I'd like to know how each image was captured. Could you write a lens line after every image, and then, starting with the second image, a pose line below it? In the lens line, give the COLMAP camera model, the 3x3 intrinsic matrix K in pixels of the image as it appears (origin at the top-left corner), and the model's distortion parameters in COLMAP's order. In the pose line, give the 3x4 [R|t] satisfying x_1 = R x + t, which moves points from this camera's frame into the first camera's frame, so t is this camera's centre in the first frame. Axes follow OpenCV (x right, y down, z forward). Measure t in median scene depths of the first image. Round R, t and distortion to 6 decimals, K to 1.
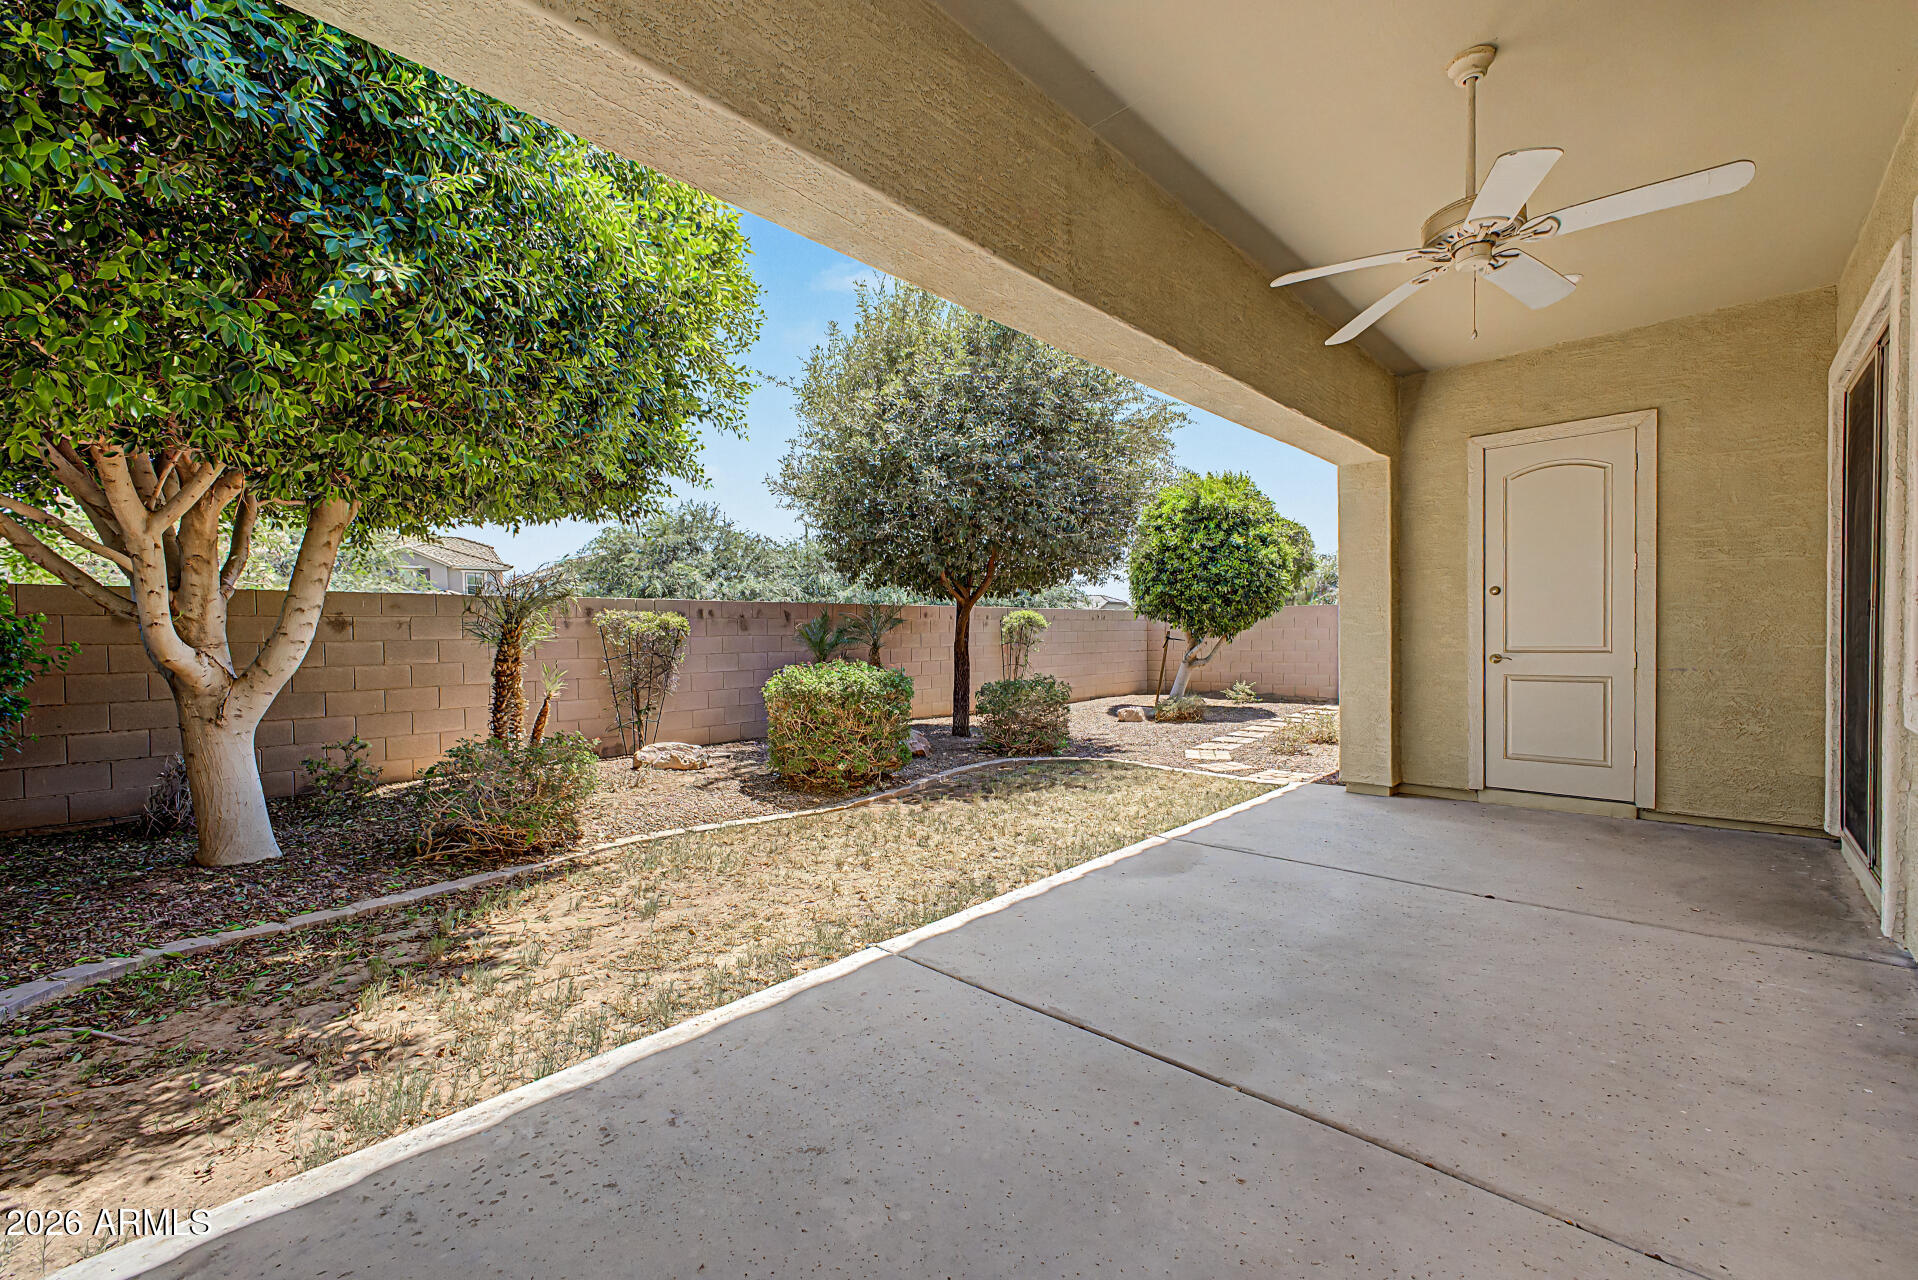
lens RADIAL K [[774.6, 0, 955.9], [0, 774.6, 638.4], [0, 0, 1]] dist [-0.000076, -0.000806]
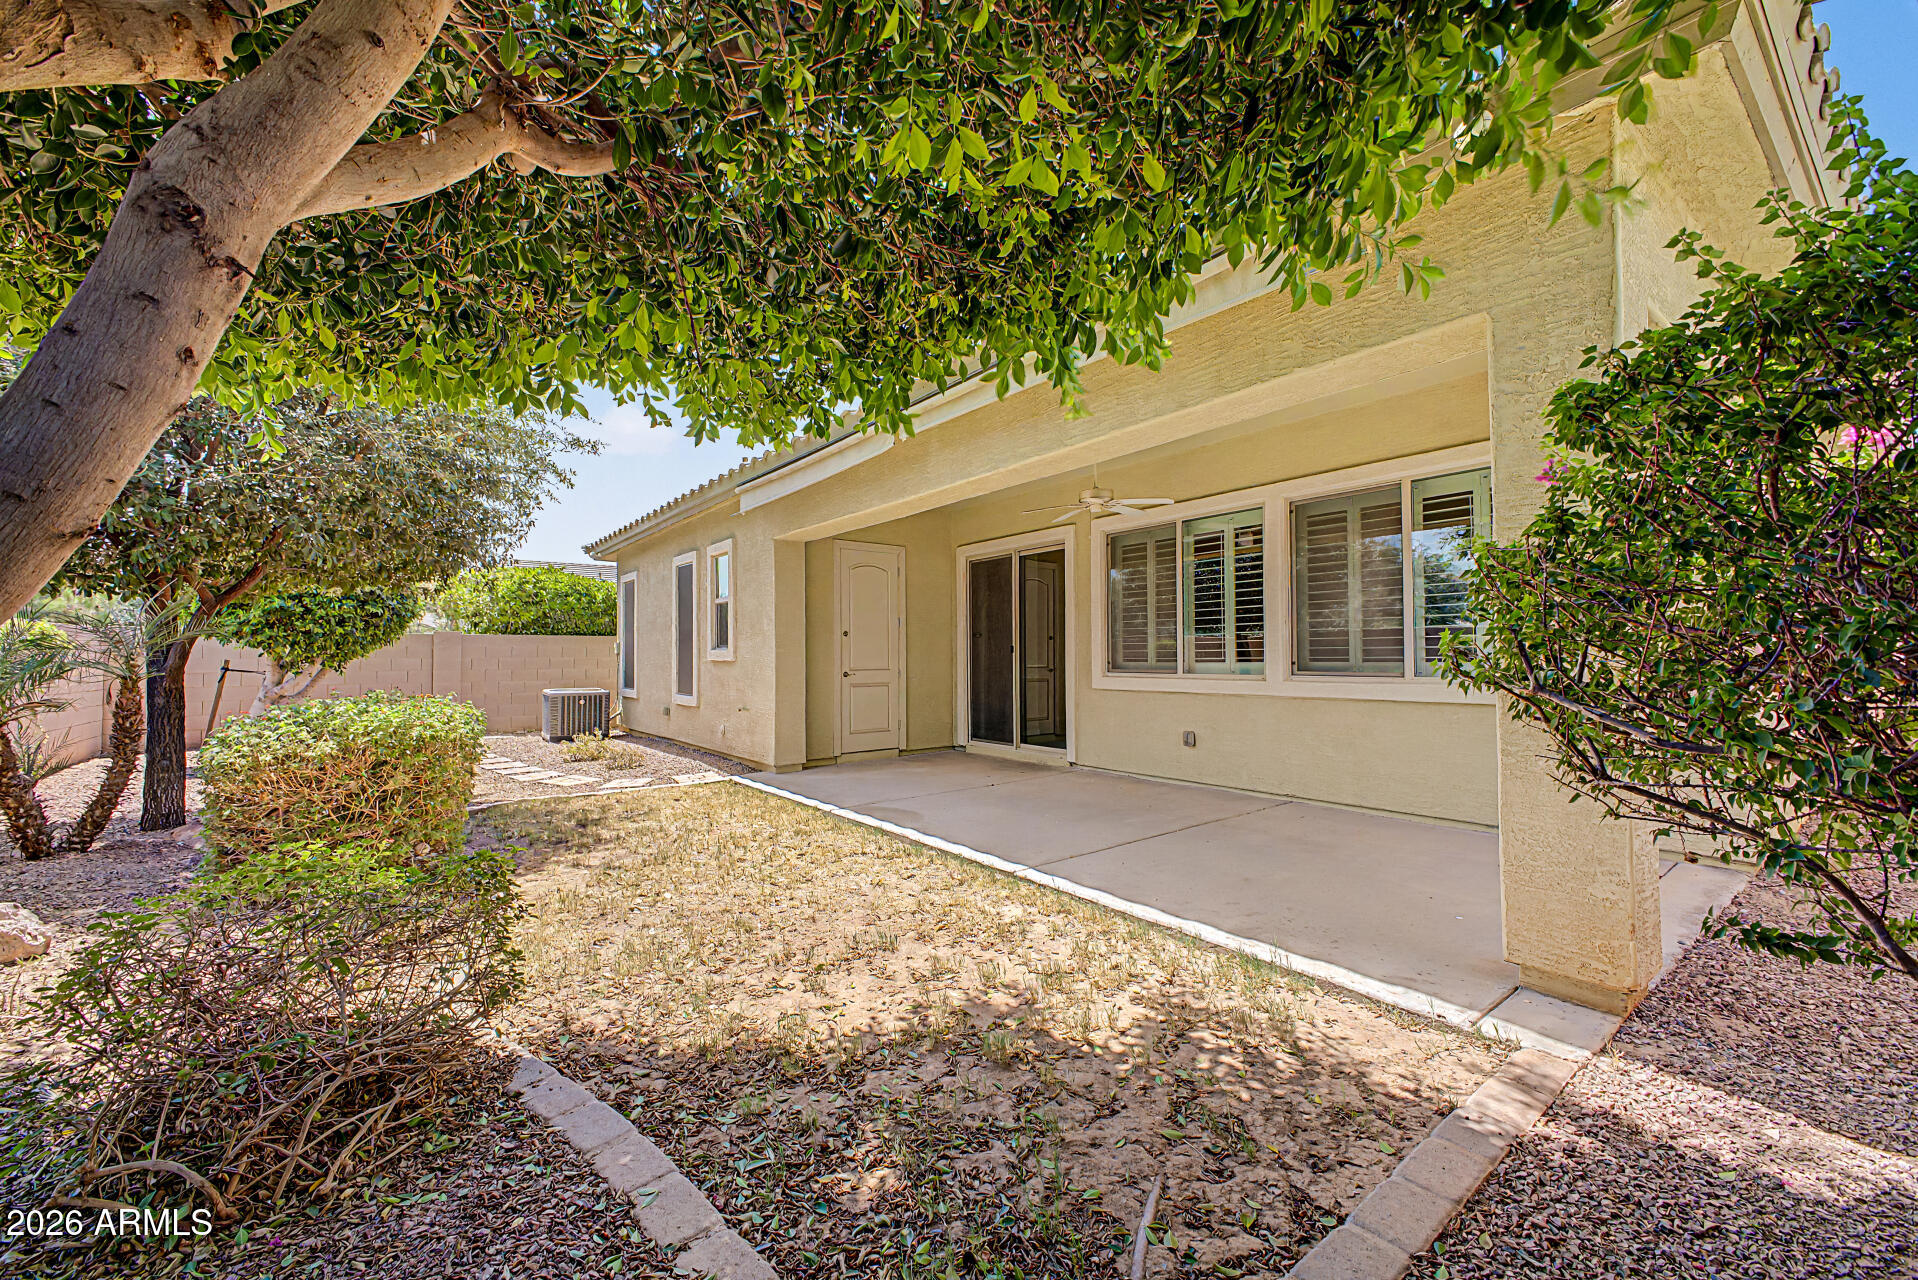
lens RADIAL K [[774.6, 0, 955.5], [0, 774.6, 646.7], [0, 0, 1]] dist [-0.000076, -0.000806]
pose [[0.155605, 0.023582, 0.987538, -1.316098], [0.009423, 0.999634, -0.025355, 0.017414], [-0.987774, 0.013251, 0.155326, 0.762160]]
